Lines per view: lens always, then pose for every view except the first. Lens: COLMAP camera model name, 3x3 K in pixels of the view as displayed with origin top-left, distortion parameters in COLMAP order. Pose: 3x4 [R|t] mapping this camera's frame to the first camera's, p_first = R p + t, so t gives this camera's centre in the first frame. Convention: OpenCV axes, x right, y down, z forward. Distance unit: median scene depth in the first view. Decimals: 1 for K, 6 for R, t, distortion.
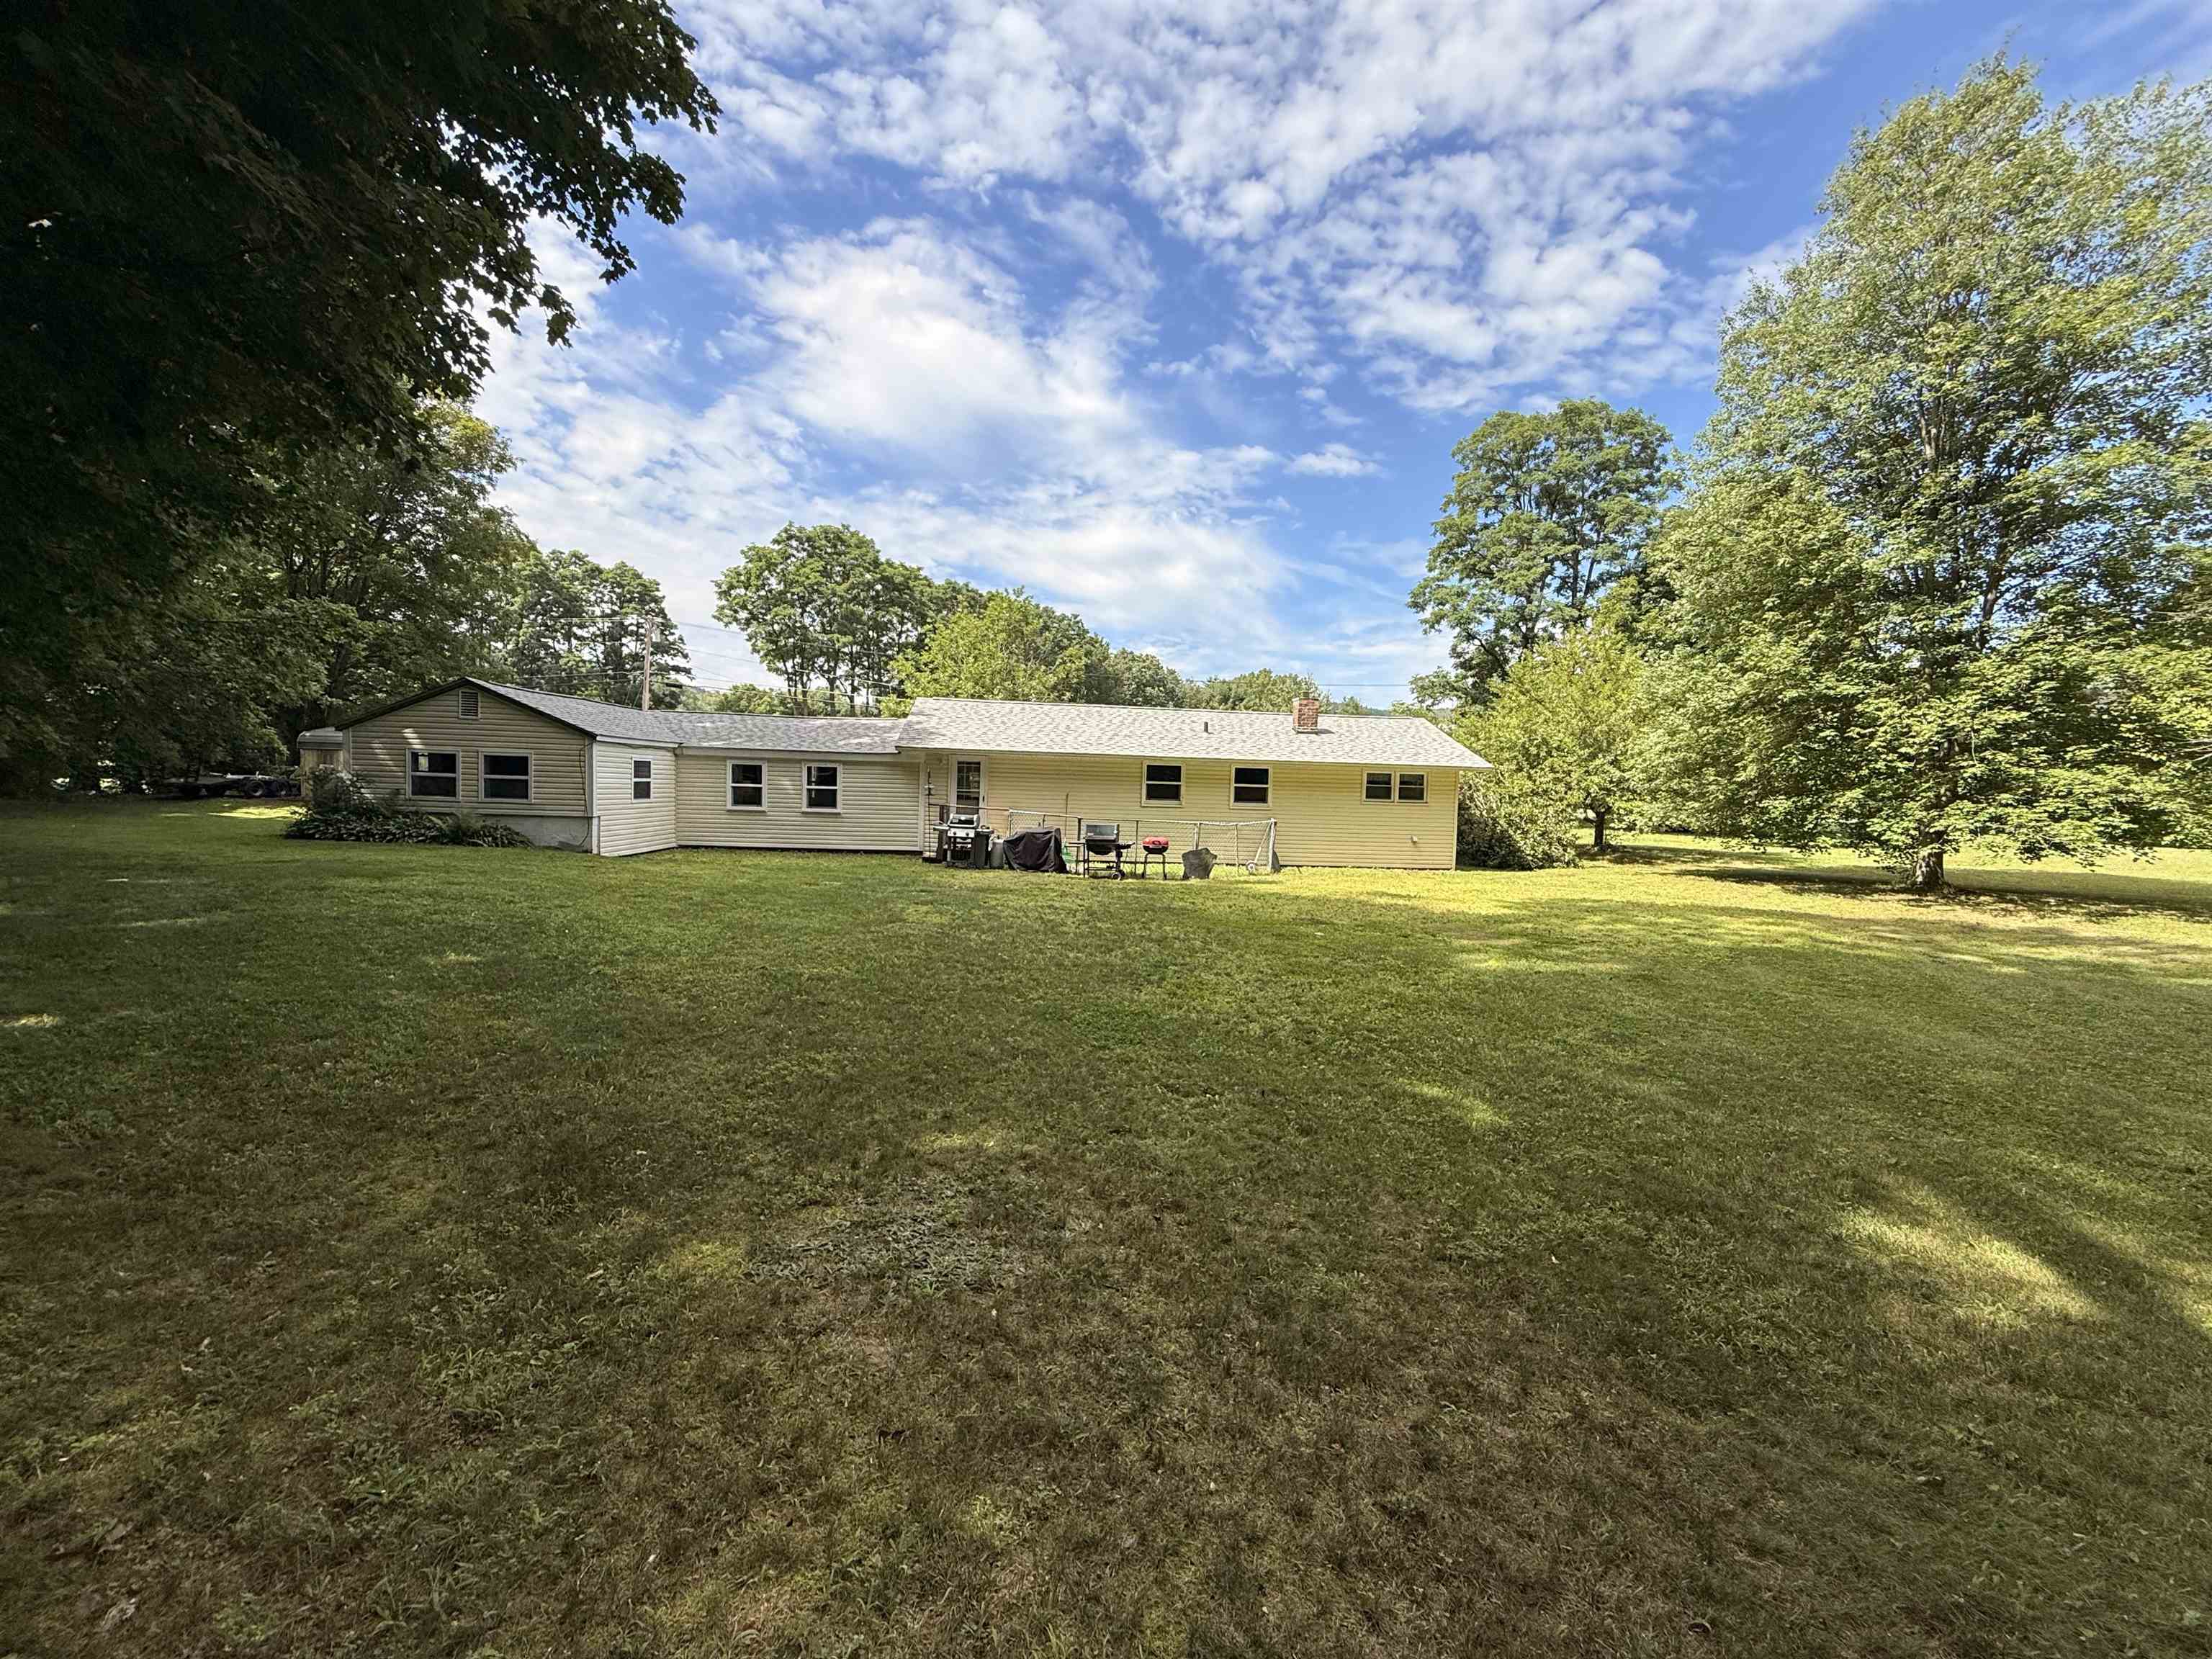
lens RADIAL K [[914.5, 0, 1111.4], [0, 914.5, 834.4], [0, 0, 1]] dist [0.003415, 0.000751]
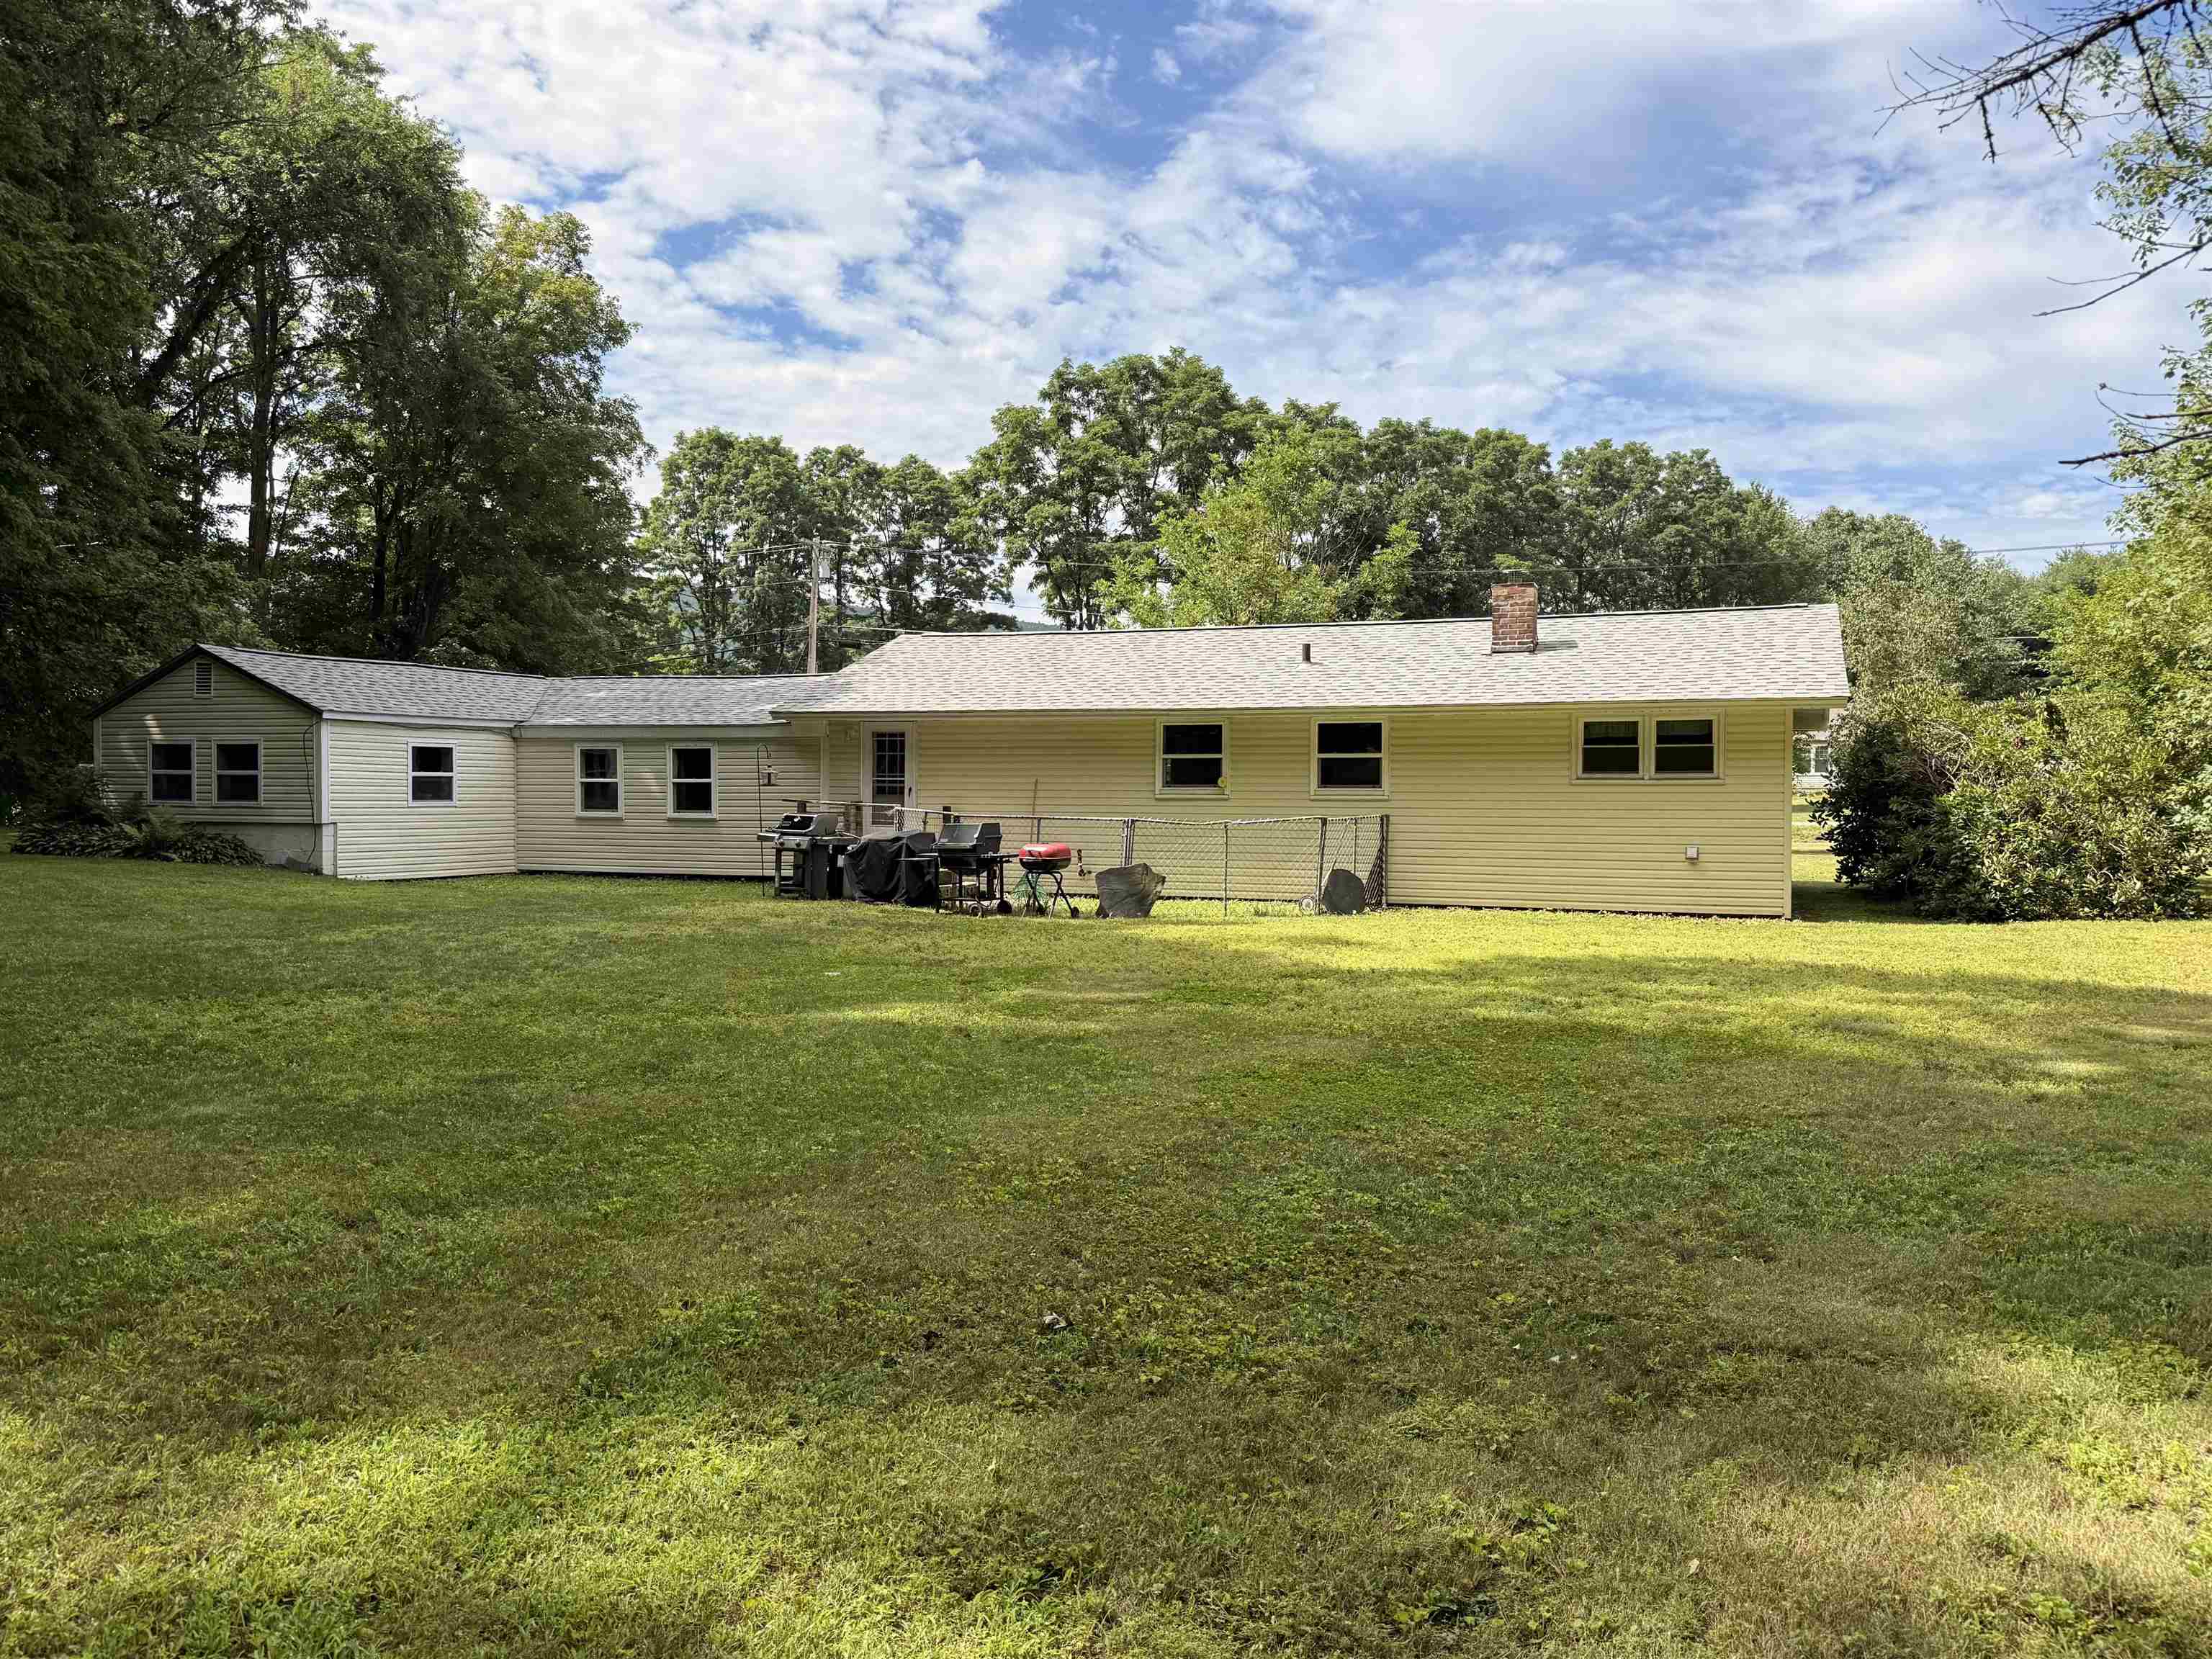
lens RADIAL K [[1725.1, 0, 1077.7], [0, 1725.1, 831.7], [0, 0, 1]] dist [0.148431, -0.221474]
pose [[0.894759, -0.016331, -0.446251, 0.481893], [-0.001654, 0.999203, -0.039883, 0.034239], [0.446546, 0.036424, 0.894019, 0.012560]]
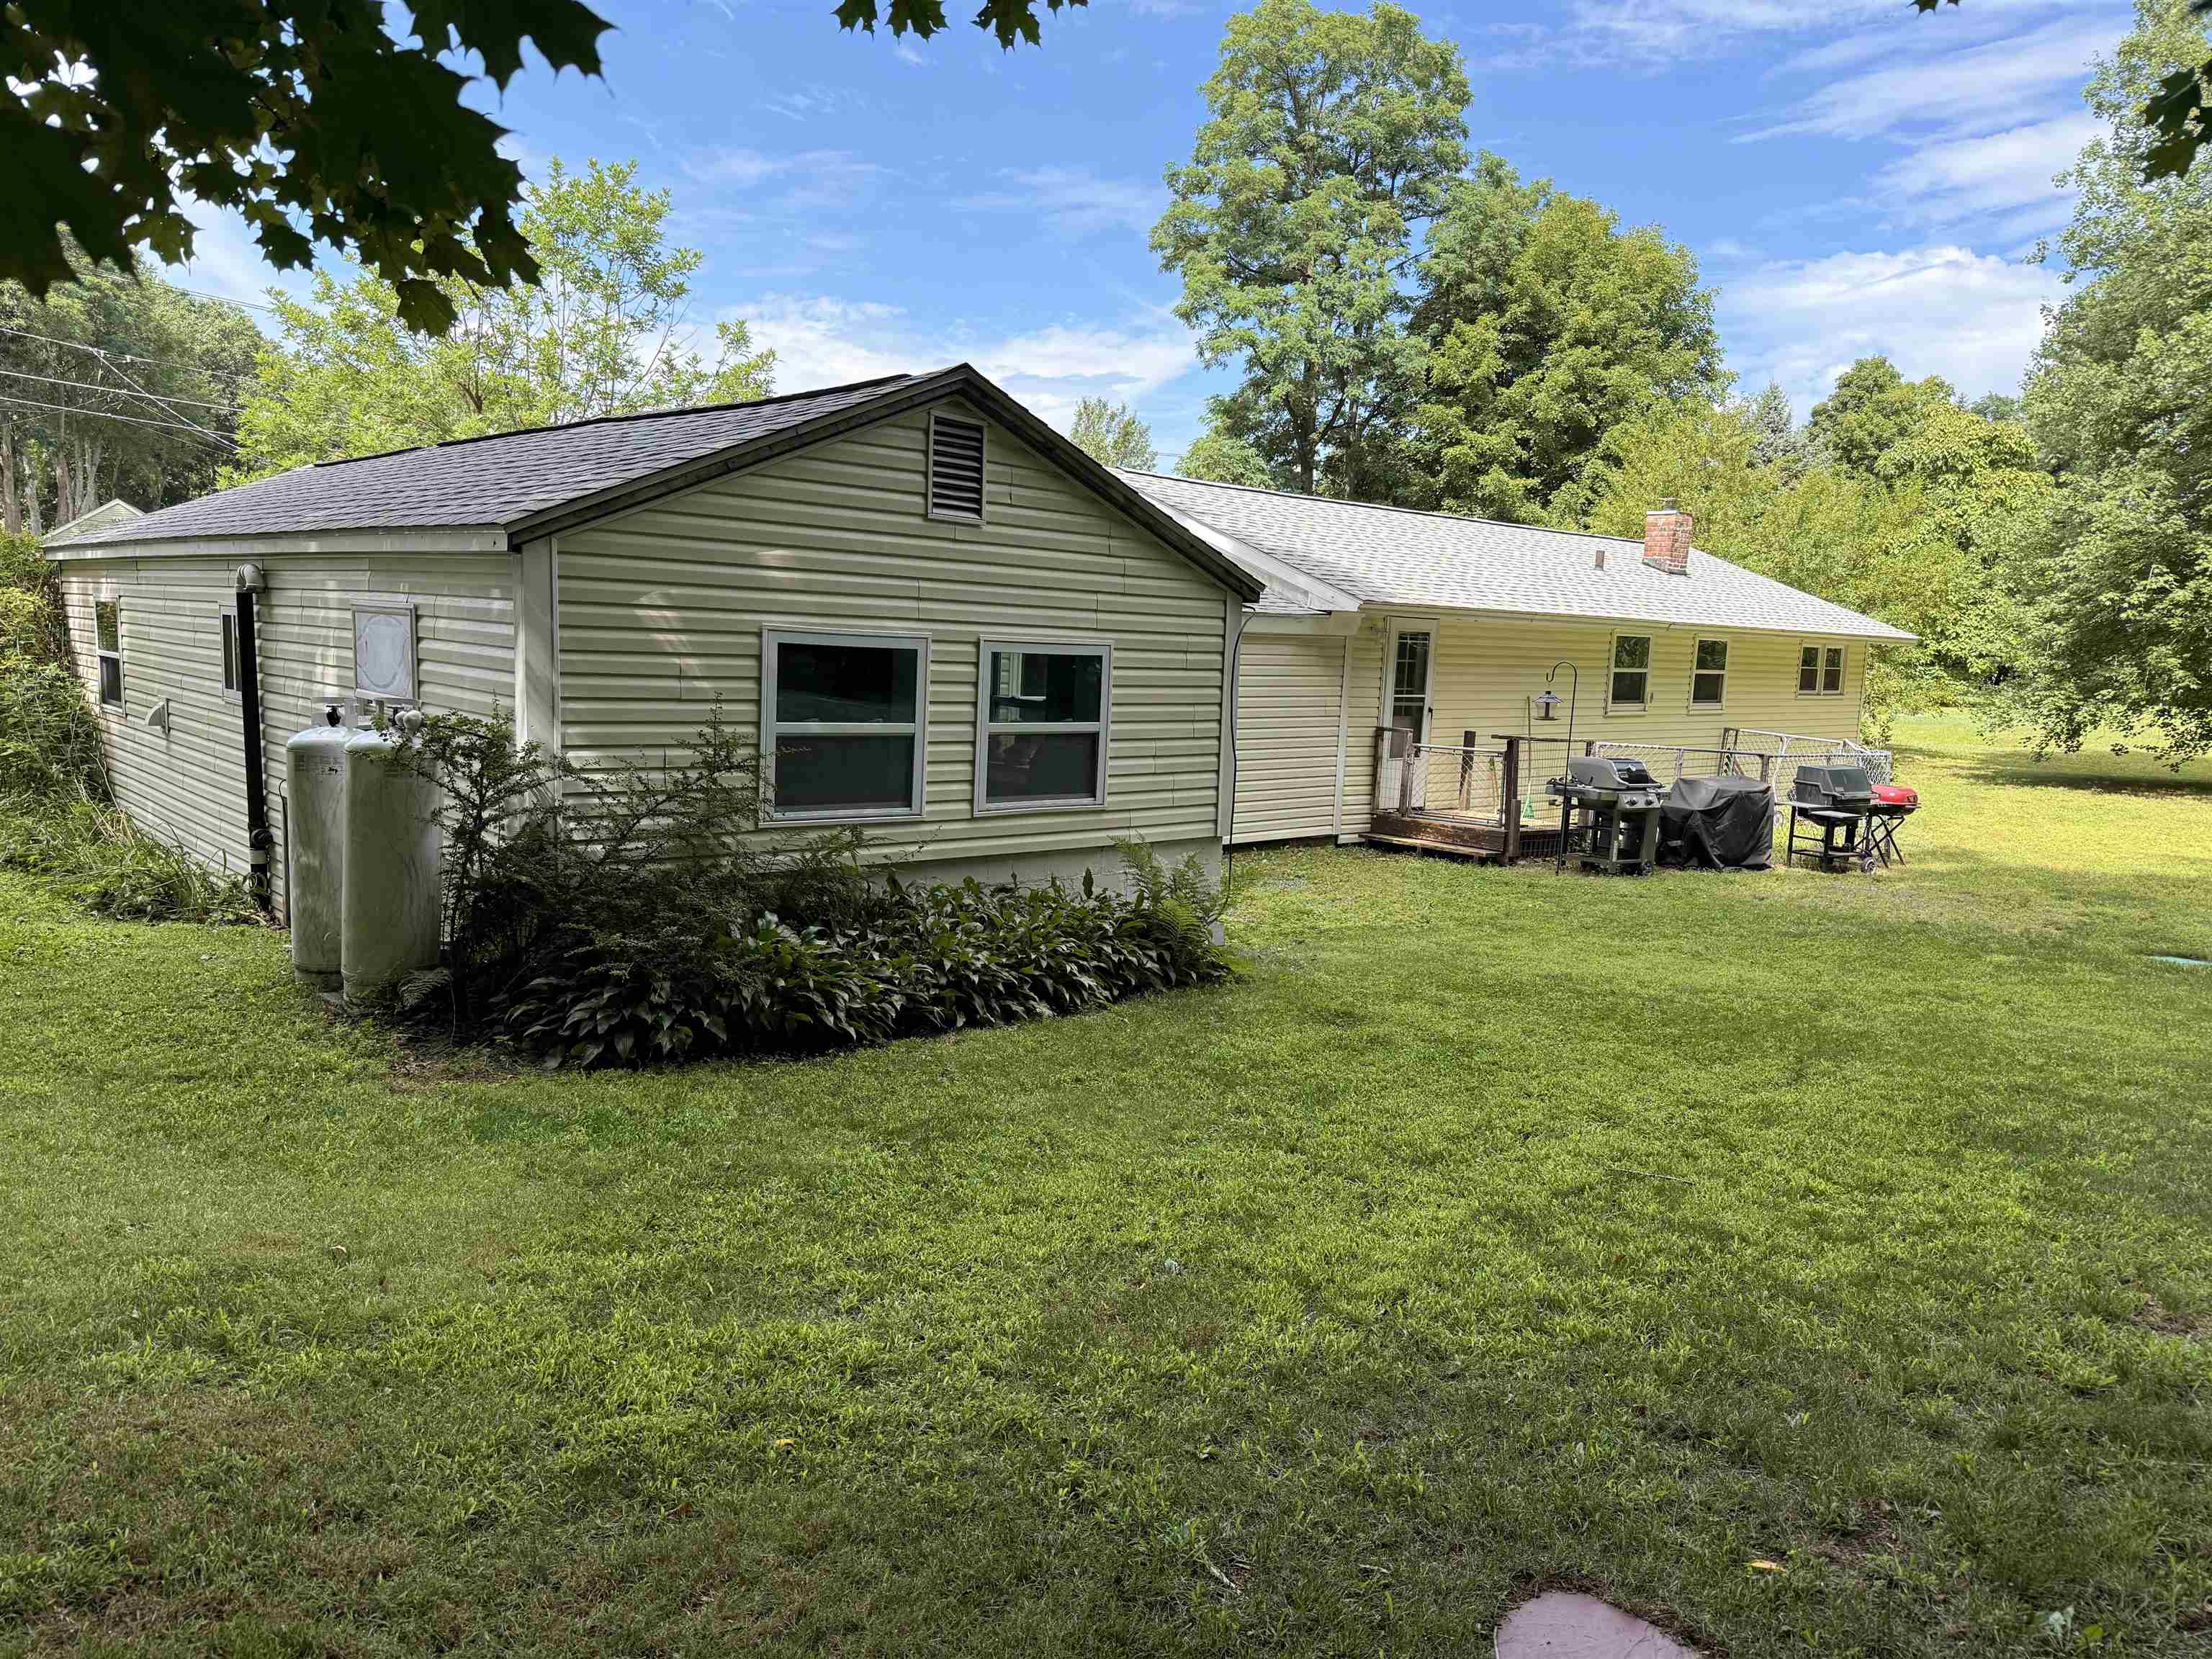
lens RADIAL K [[1564.1, 0, 1100.3], [0, 1564.1, 823.6], [0, 0, 1]] dist [0.098157, -0.150837]
pose [[0.791687, -0.072238, 0.606641, -0.768557], [0.013509, 0.994812, 0.100830, -0.066084], [-0.610777, -0.071631, 0.788556, 0.468543]]
